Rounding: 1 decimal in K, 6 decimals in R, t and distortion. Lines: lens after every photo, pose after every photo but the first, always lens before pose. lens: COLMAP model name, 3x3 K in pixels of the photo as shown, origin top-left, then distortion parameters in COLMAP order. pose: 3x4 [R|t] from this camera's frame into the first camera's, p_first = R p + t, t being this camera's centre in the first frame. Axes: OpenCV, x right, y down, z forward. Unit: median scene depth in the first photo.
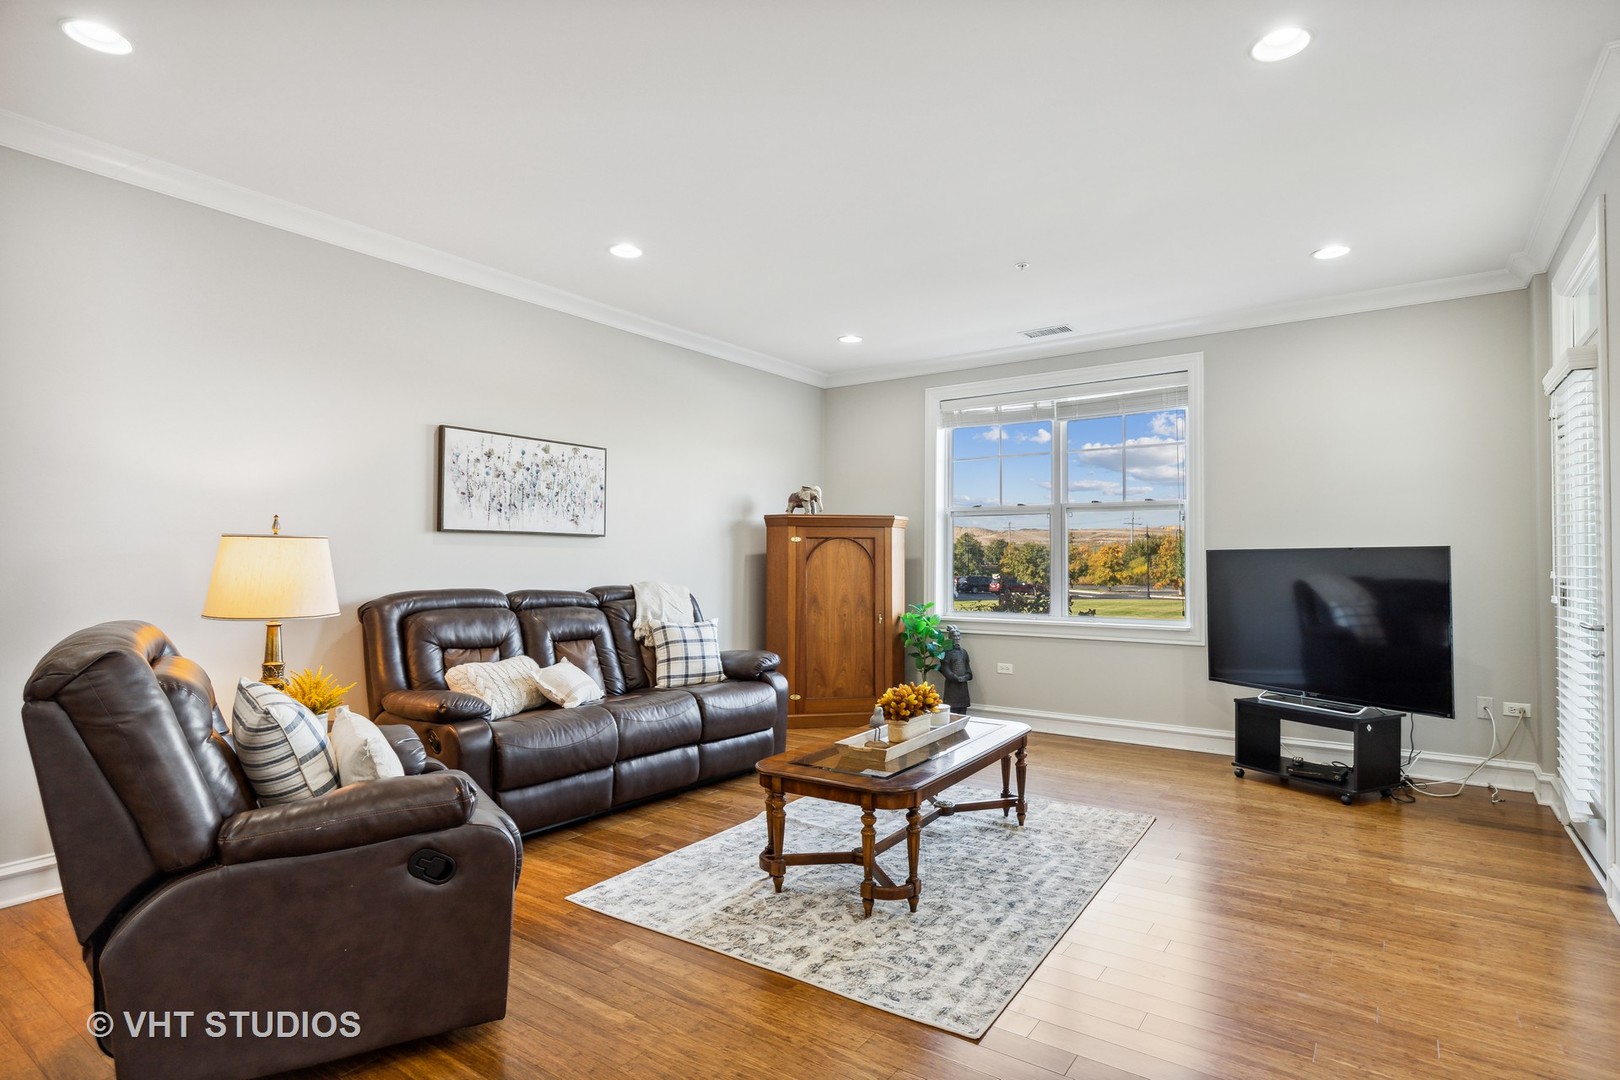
lens RADIAL K [[854.3, 0, 813.3], [0, 854.3, 568.0], [0, 0, 1]] dist [-0.002025, -0.000387]
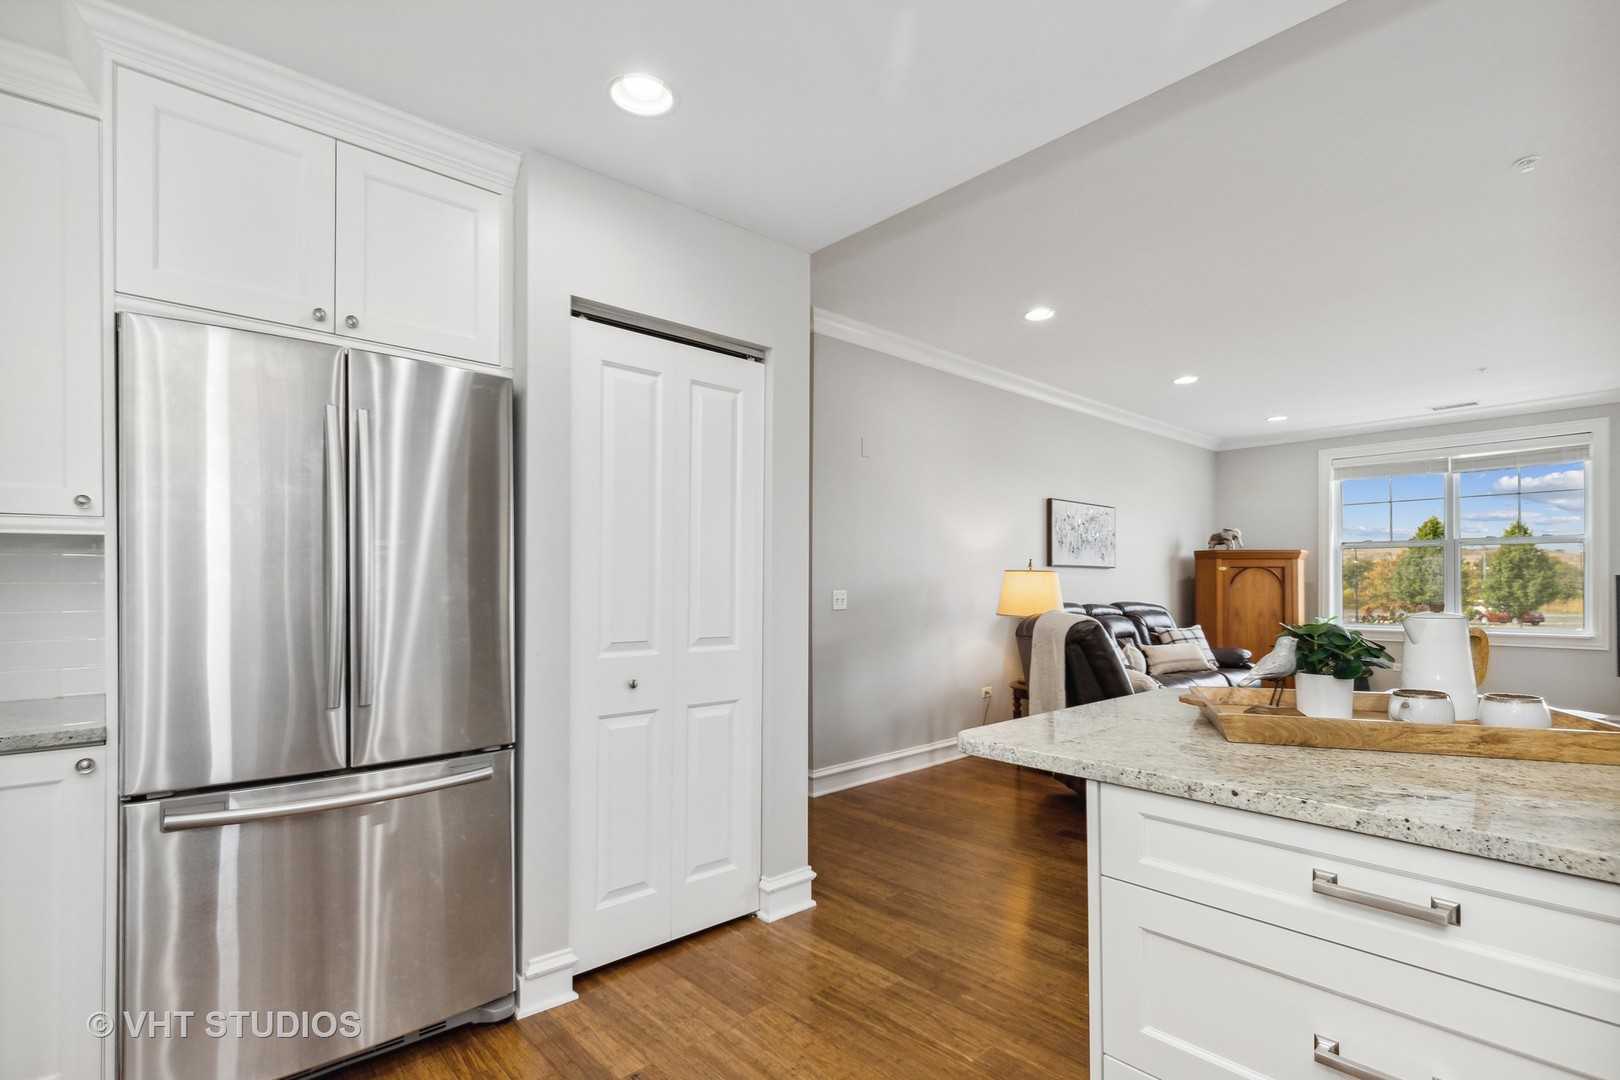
lens RADIAL K [[766.3, 0, 808.2], [0, 766.3, 595.6], [0, 0, 1]] dist [0.000676, -0.000100]
pose [[0.973330, 0.001084, -0.229405, -0.375571], [0.000530, 0.999976, 0.006973, 0.000267], [0.229407, -0.006908, 0.973306, -0.321790]]
